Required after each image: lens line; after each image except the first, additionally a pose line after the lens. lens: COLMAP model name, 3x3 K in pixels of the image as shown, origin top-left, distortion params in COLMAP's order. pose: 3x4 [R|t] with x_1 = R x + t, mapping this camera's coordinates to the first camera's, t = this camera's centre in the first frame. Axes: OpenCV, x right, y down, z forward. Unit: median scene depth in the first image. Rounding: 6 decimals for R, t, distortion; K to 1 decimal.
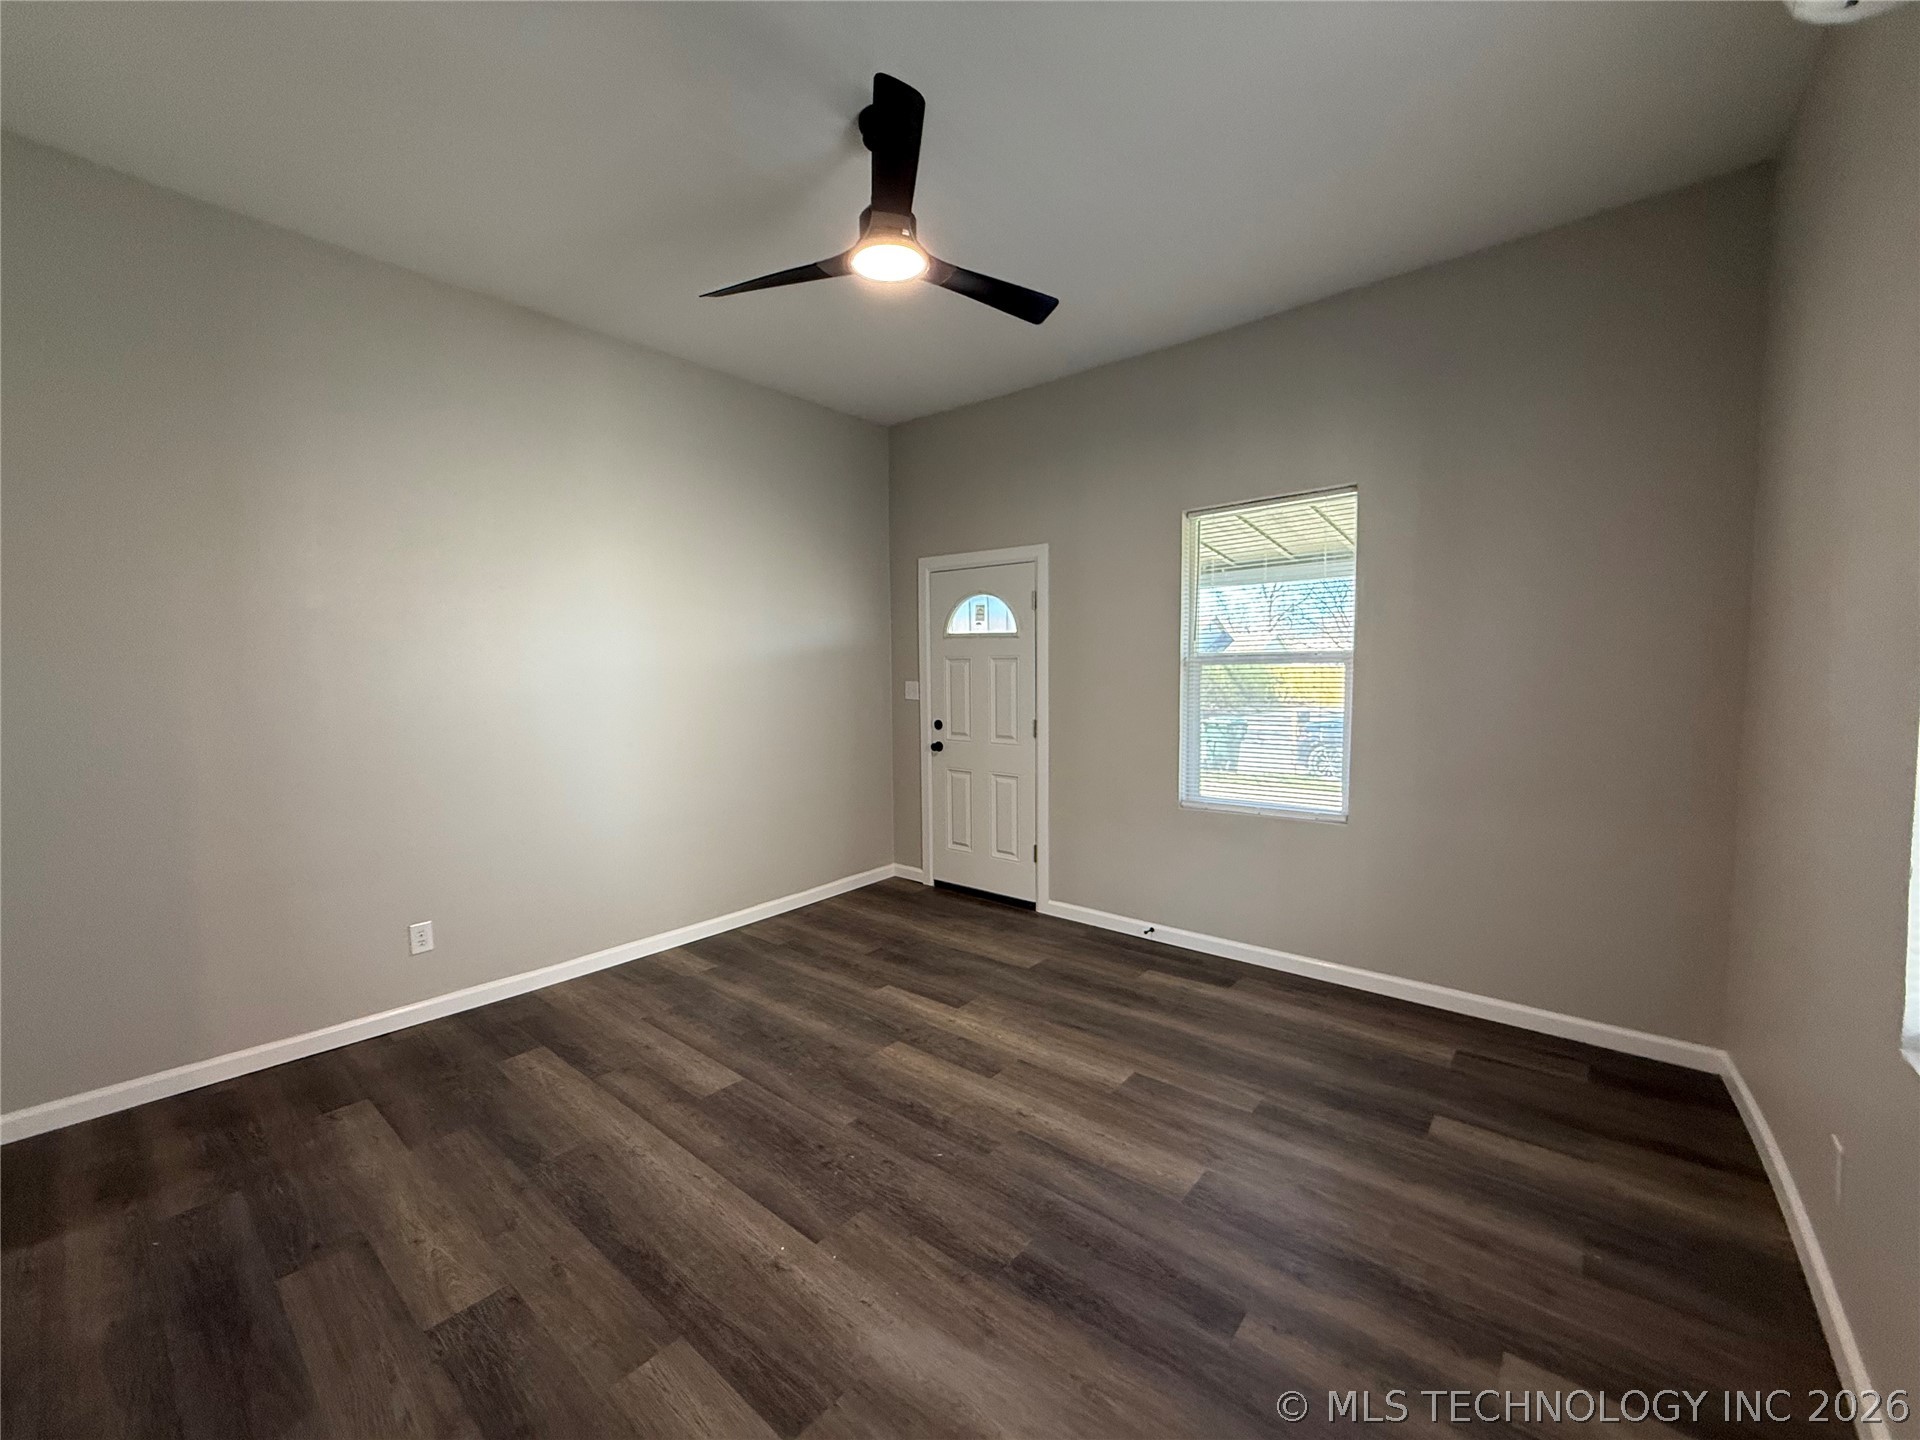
lens RADIAL K [[770.5, 0, 954.4], [0, 770.5, 721.0], [0, 0, 1]] dist [0.001133, 0.000234]
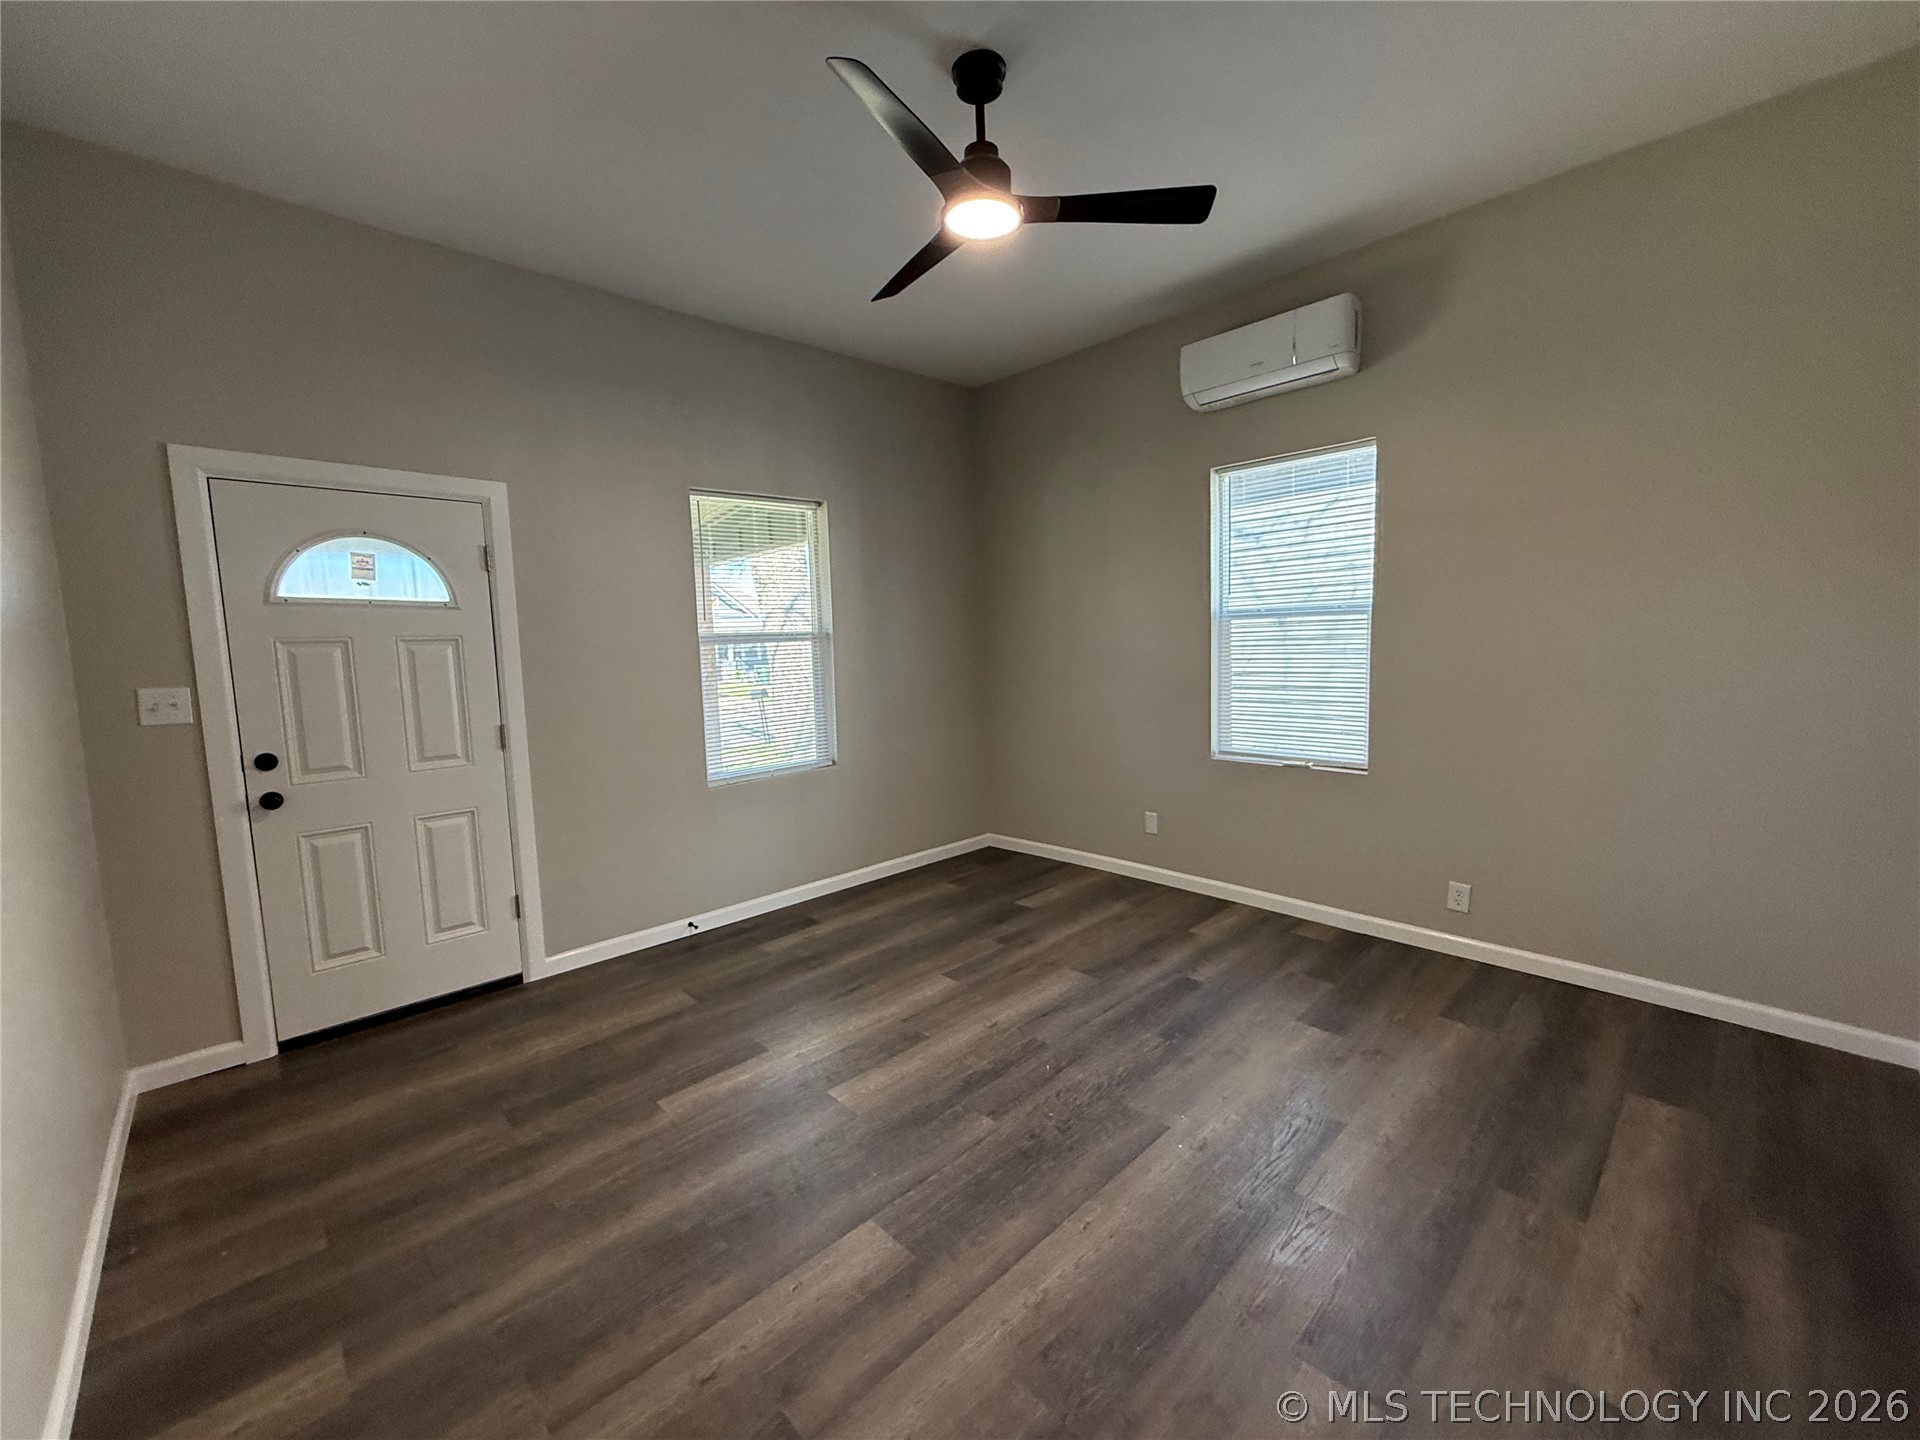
lens RADIAL K [[770.5, 0, 954.4], [0, 770.5, 721.0], [0, 0, 1]] dist [0.001133, 0.000234]
pose [[0.103170, -0.098205, 0.989804, -0.688352], [0.098017, 0.991274, 0.088135, -0.032808], [-0.989823, 0.087924, 0.111895, 0.602958]]
